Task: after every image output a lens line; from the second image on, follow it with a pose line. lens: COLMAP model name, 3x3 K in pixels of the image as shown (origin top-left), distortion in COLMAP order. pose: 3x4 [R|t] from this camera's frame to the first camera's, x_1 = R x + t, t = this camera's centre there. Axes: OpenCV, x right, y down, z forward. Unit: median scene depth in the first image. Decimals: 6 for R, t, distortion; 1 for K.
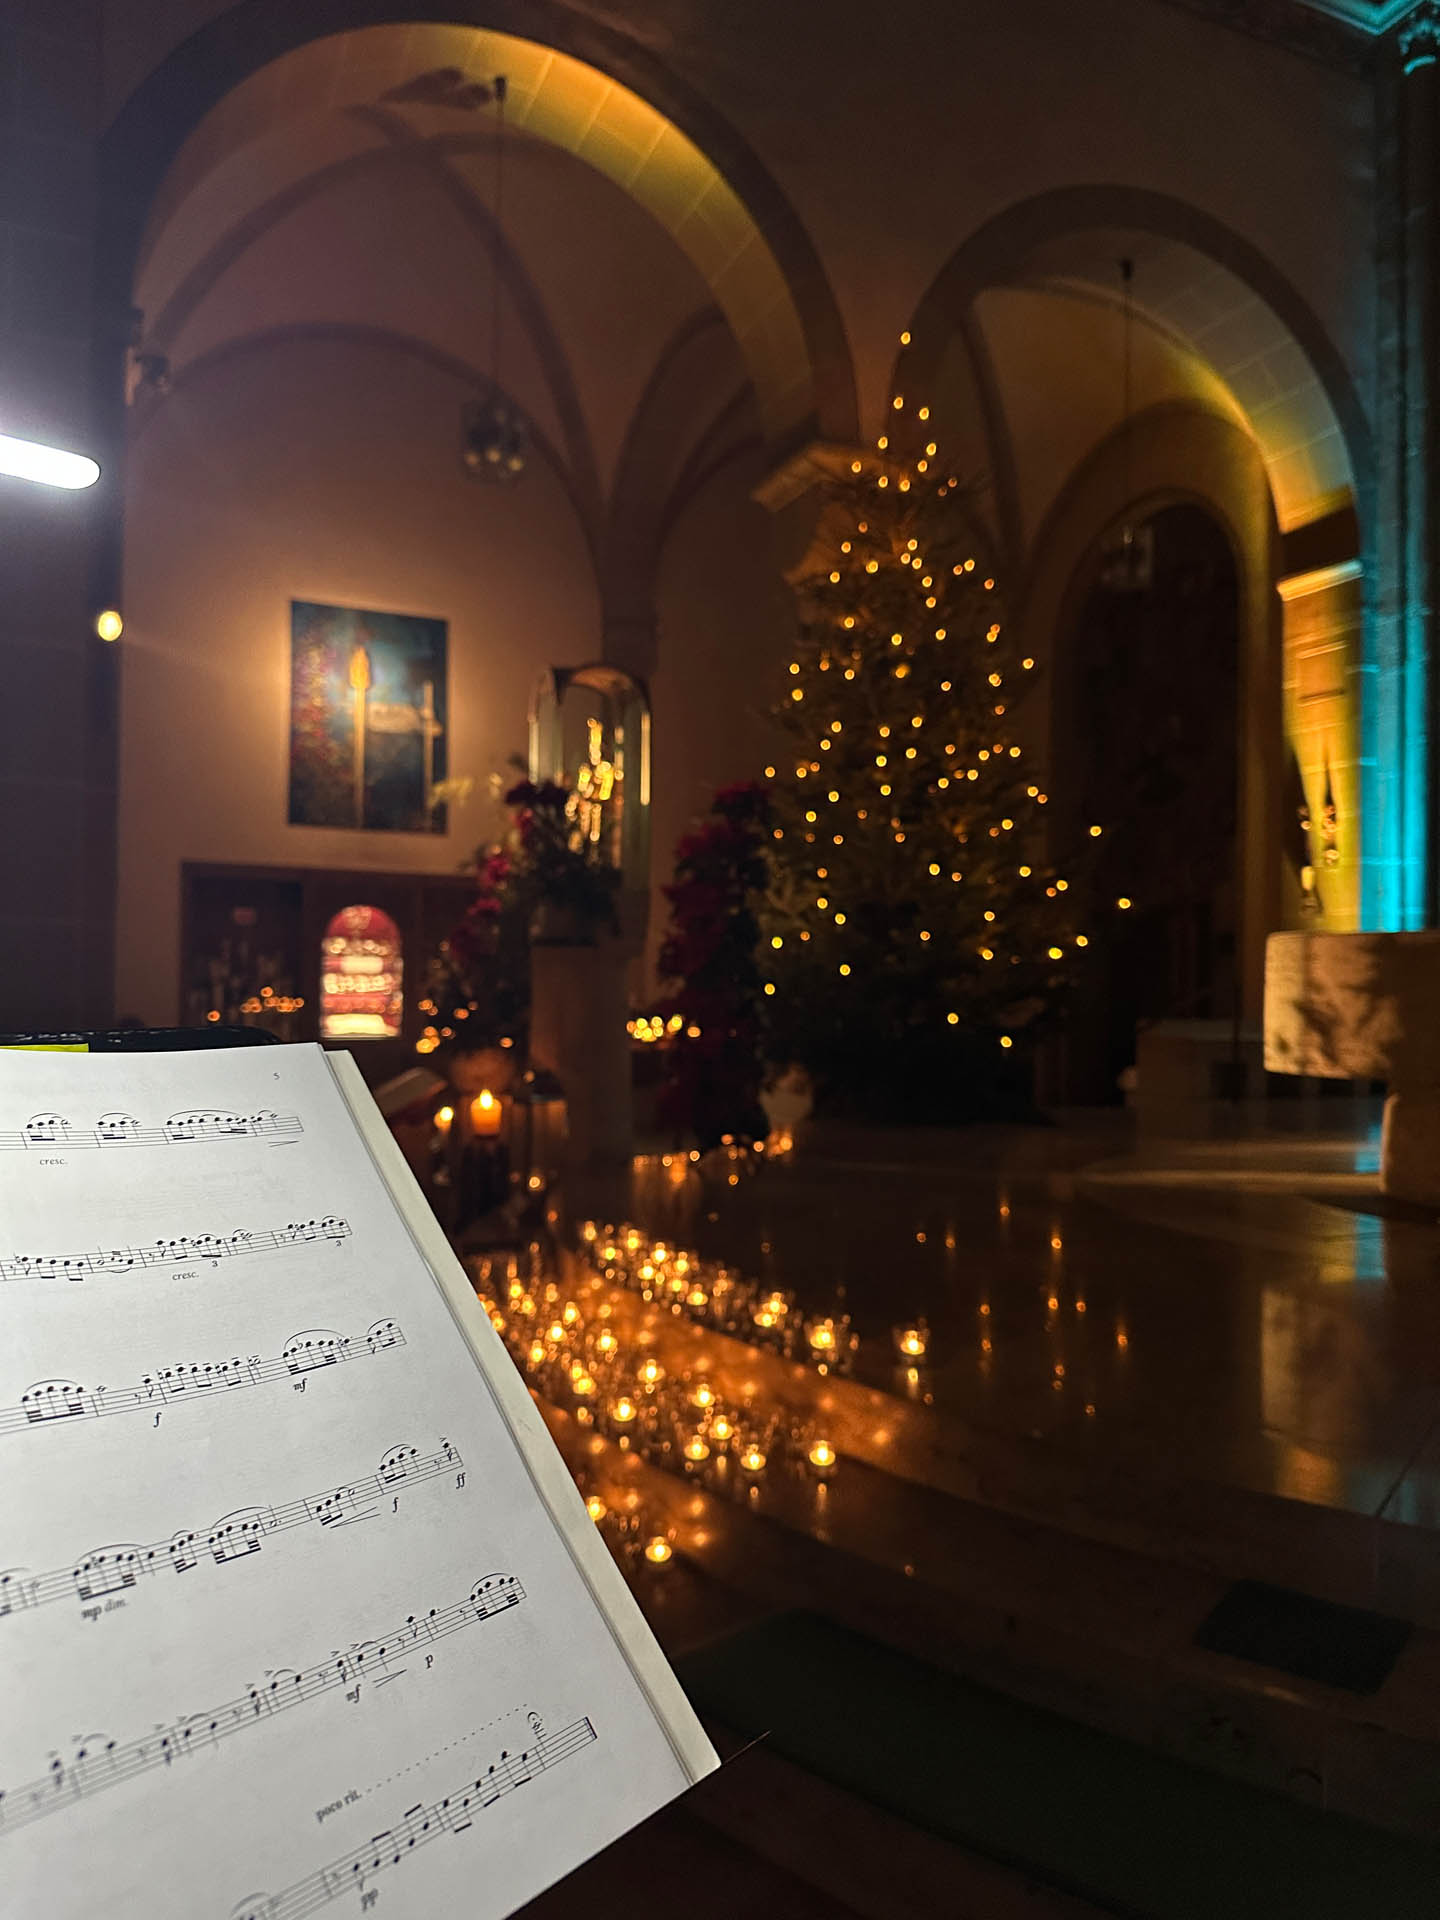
lens RADIAL K [[1350.0, 0, 716.2], [0, 1350.0, 957.6], [0, 0, 1]] dist [0.031896, -0.065612]
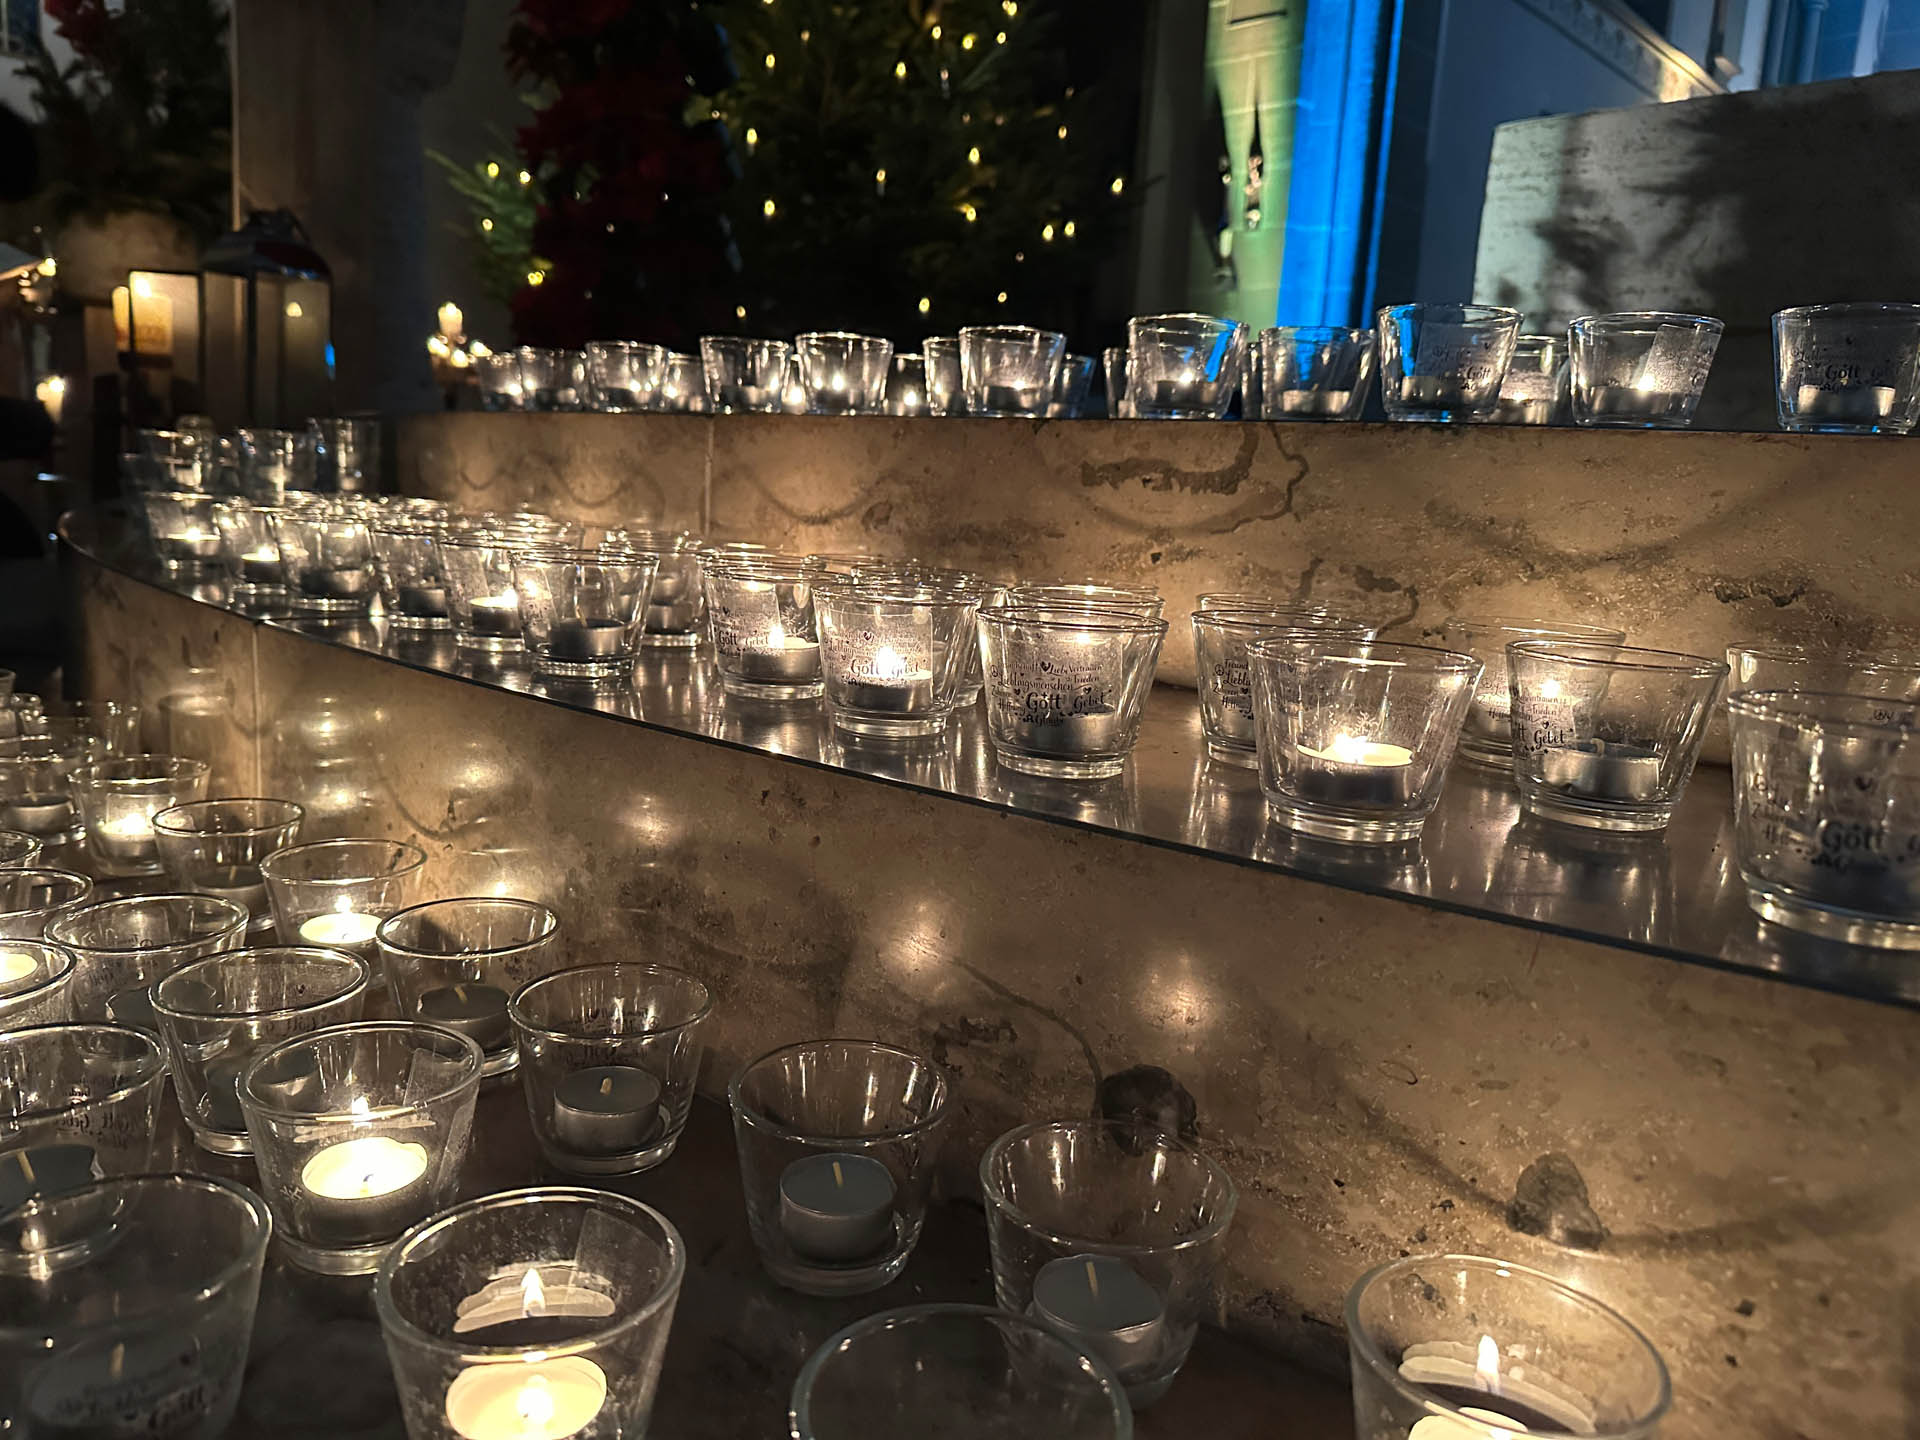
lens RADIAL K [[1350.0, 0, 961.9], [0, 1350.0, 715.6], [0, 0, 1]] dist [0.031896, -0.065612]
pose [[0.930012, -0.024770, 0.366693, -0.040670], [-0.051278, 0.979222, 0.196199, 0.076165], [-0.363934, -0.201270, 0.909419, 0.228229]]
